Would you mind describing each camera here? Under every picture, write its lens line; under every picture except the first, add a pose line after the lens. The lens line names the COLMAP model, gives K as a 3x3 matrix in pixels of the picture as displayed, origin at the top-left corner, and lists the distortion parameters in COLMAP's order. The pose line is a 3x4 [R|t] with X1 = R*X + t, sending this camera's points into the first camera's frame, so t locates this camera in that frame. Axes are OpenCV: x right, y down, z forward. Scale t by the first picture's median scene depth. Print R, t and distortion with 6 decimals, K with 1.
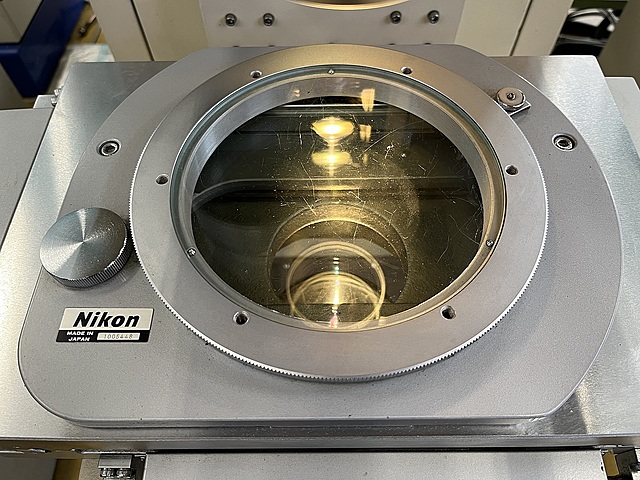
lens RADIAL K [[494.2, 0, 320.0], [0, 494.2, 240.0], [0, 0, 1]] dist [-0.005496, -0.005029]
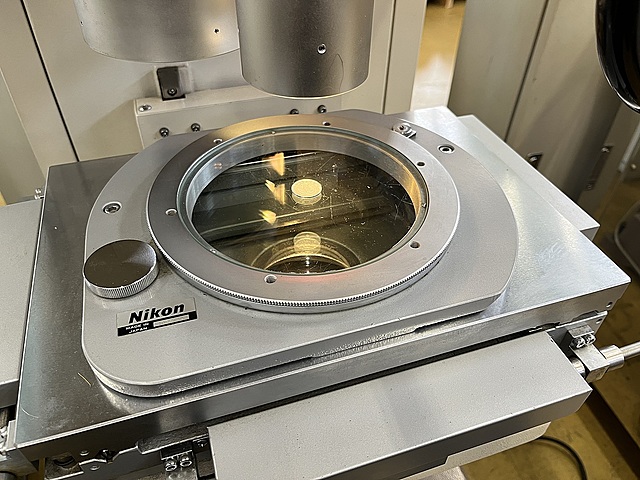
lens RADIAL K [[494.2, 0, 320.0], [0, 494.2, 240.0], [0, 0, 1]] dist [-0.005496, -0.005029]
pose [[0.951673, -0.189154, 0.241950, -0.309869], [0.250216, 0.934357, -0.253713, 0.398448], [-0.178077, 0.301991, 0.936531, -0.246219]]
